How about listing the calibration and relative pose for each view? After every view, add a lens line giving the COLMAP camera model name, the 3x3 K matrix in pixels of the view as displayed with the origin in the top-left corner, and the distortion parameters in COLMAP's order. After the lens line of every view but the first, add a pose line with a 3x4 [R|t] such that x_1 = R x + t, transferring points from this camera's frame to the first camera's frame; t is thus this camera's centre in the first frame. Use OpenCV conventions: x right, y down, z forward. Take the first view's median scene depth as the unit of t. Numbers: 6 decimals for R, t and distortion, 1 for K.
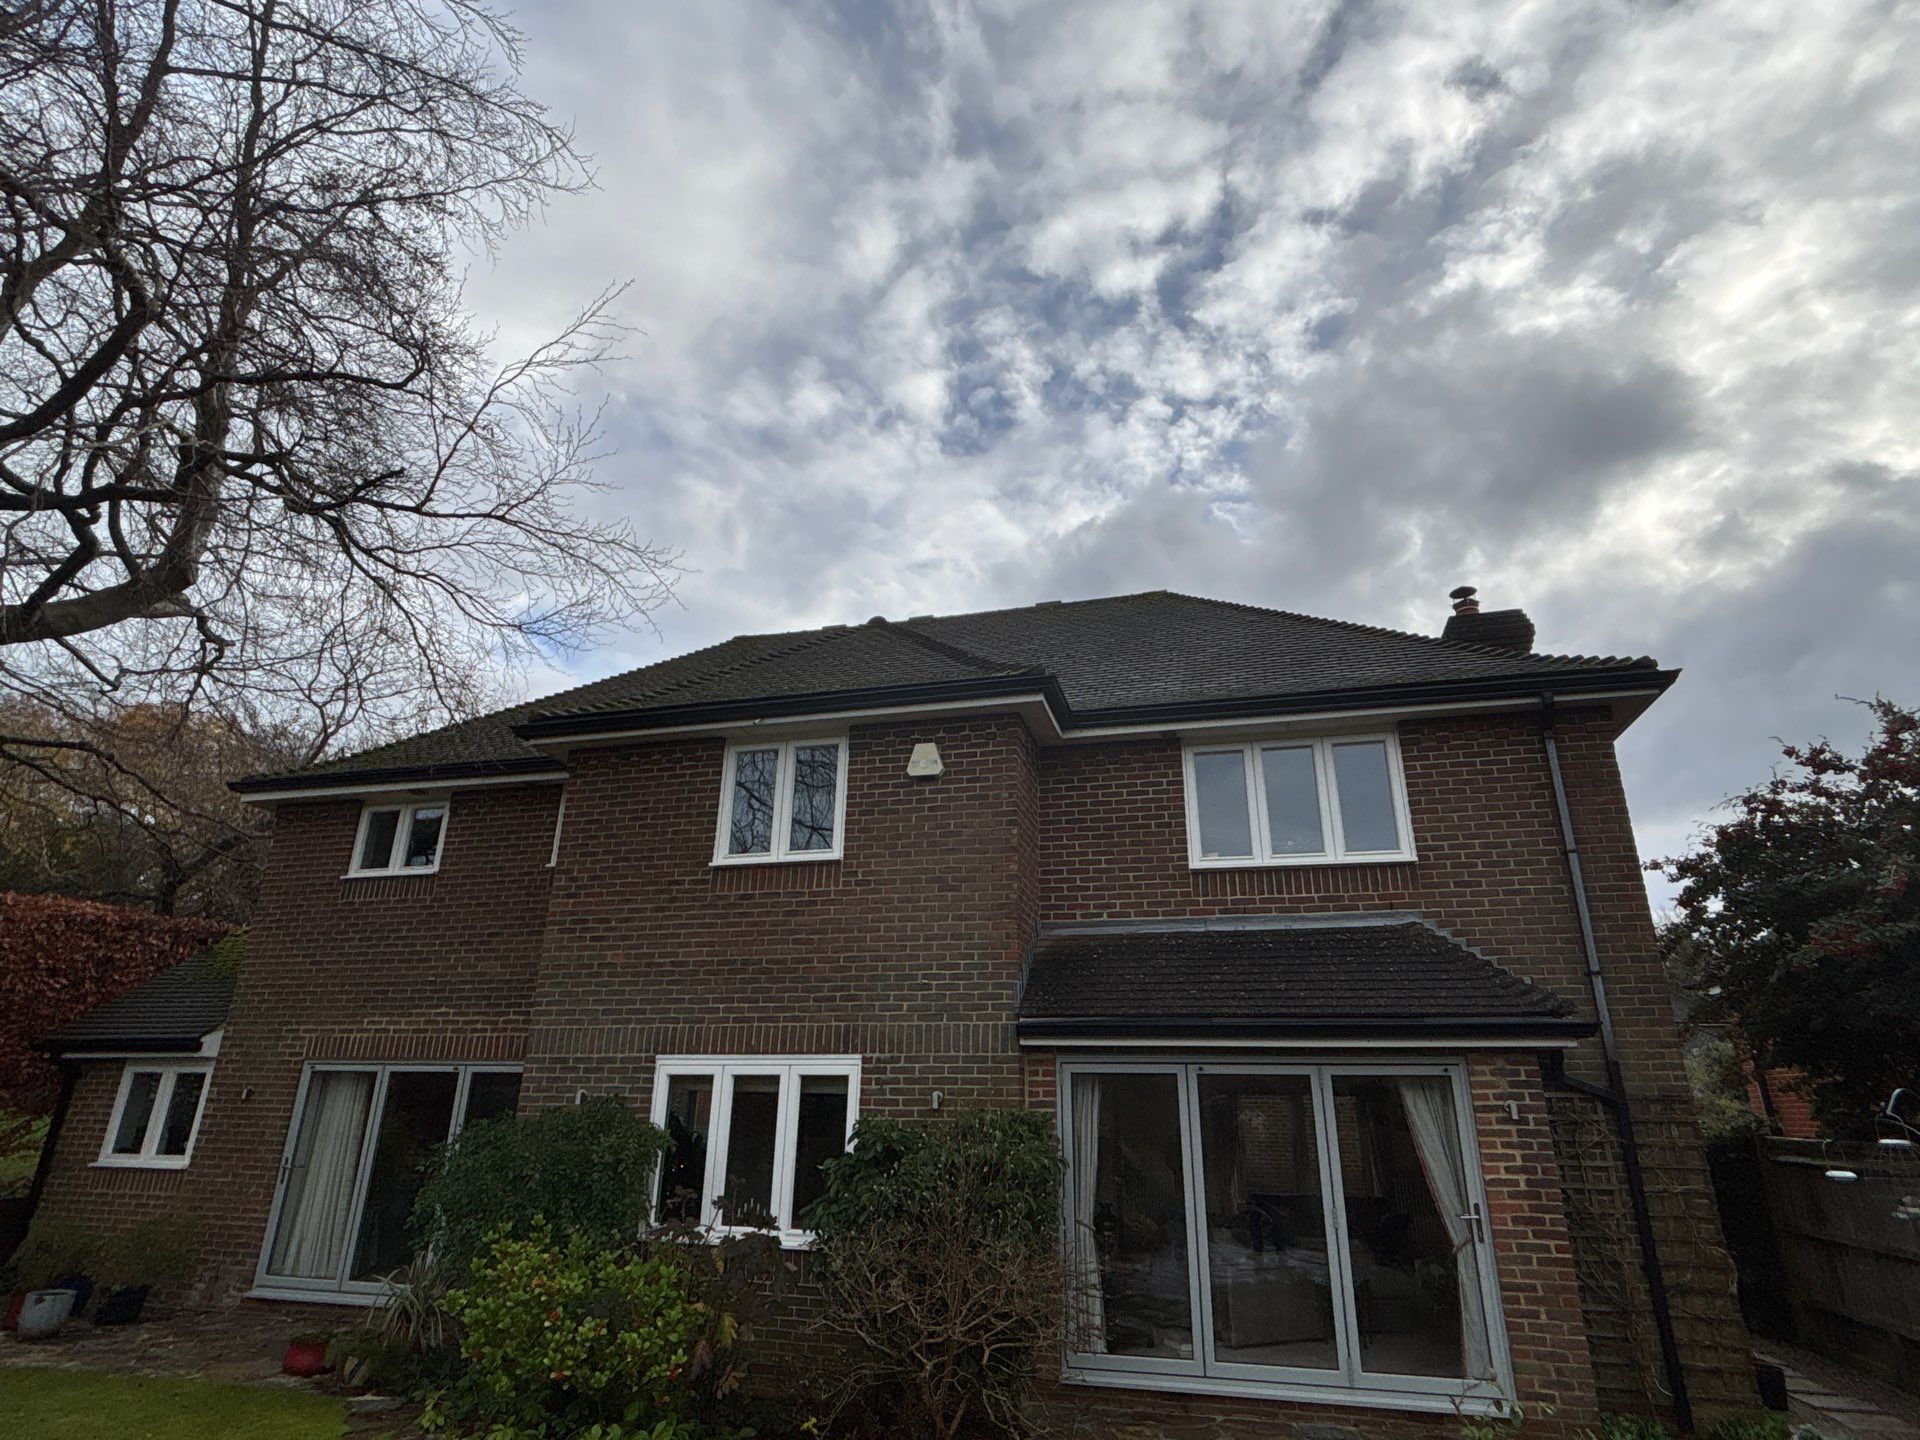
lens RADIAL K [[1022.5, 0, 961.8], [0, 1022.5, 730.9], [0, 0, 1]] dist [0.053448, -0.055290]
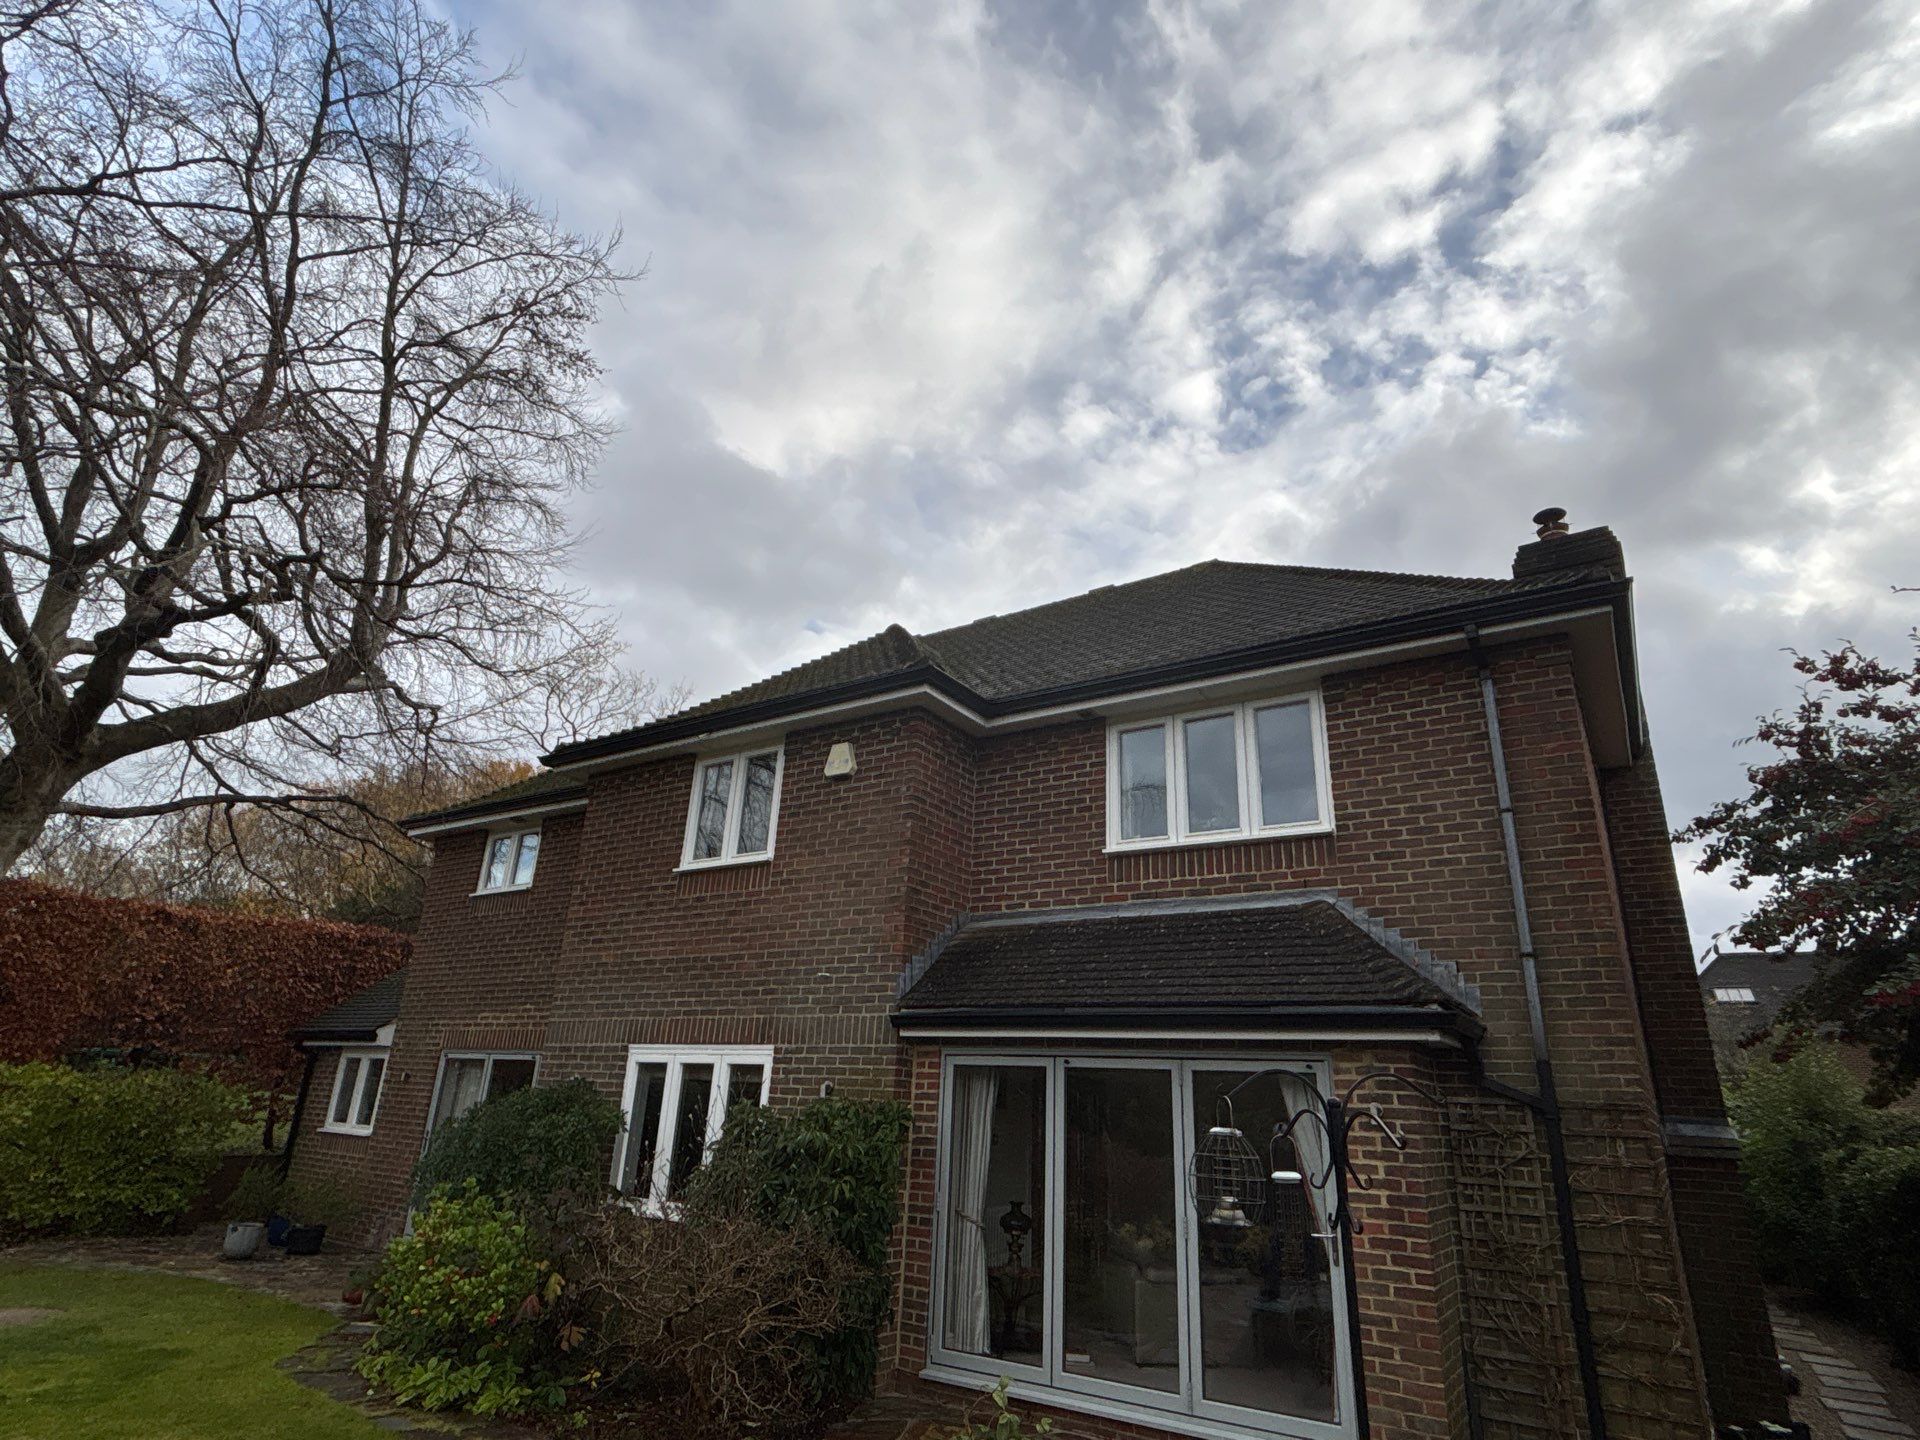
lens RADIAL K [[998.2, 0, 960.0], [0, 998.2, 720.0], [0, 0, 1]] dist [0.034474, -0.045590]
pose [[0.948475, -0.087301, -0.304587, 0.390632], [0.080426, 0.996143, -0.035071, 0.033462], [0.306474, 0.008767, 0.951839, 0.078229]]
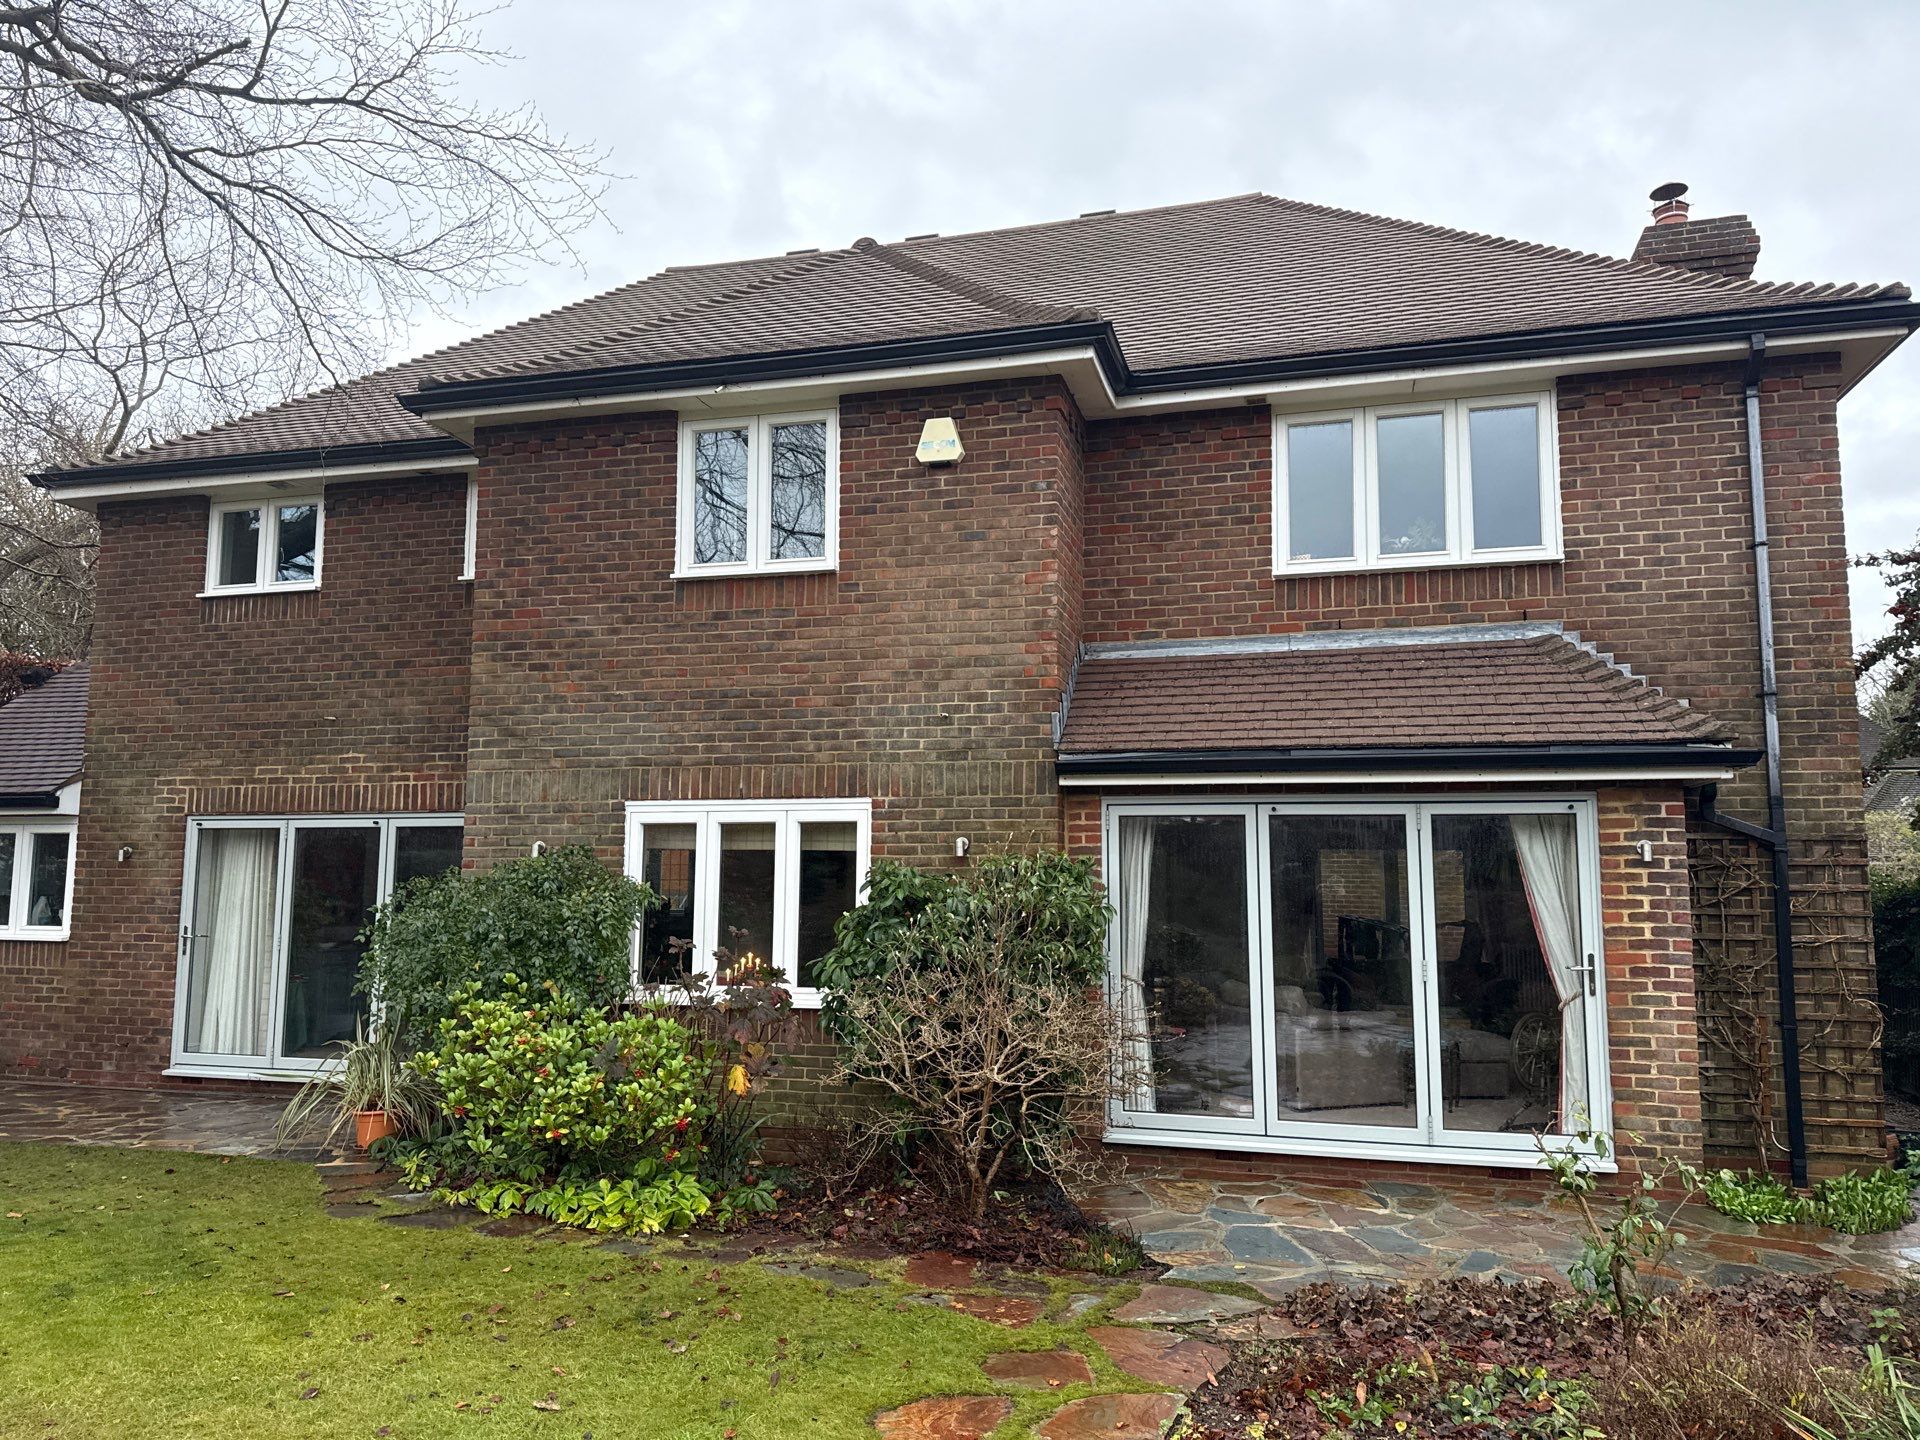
lens RADIAL K [[1329.7, 0, 962.0], [0, 1329.7, 730.8], [0, 0, 1]] dist [0.121858, -0.152698]
pose [[0.999914, -0.008511, -0.009969, -0.010926], [0.010648, 0.970929, 0.239131, 0.000148], [0.007644, -0.239216, 0.970936, -0.044637]]
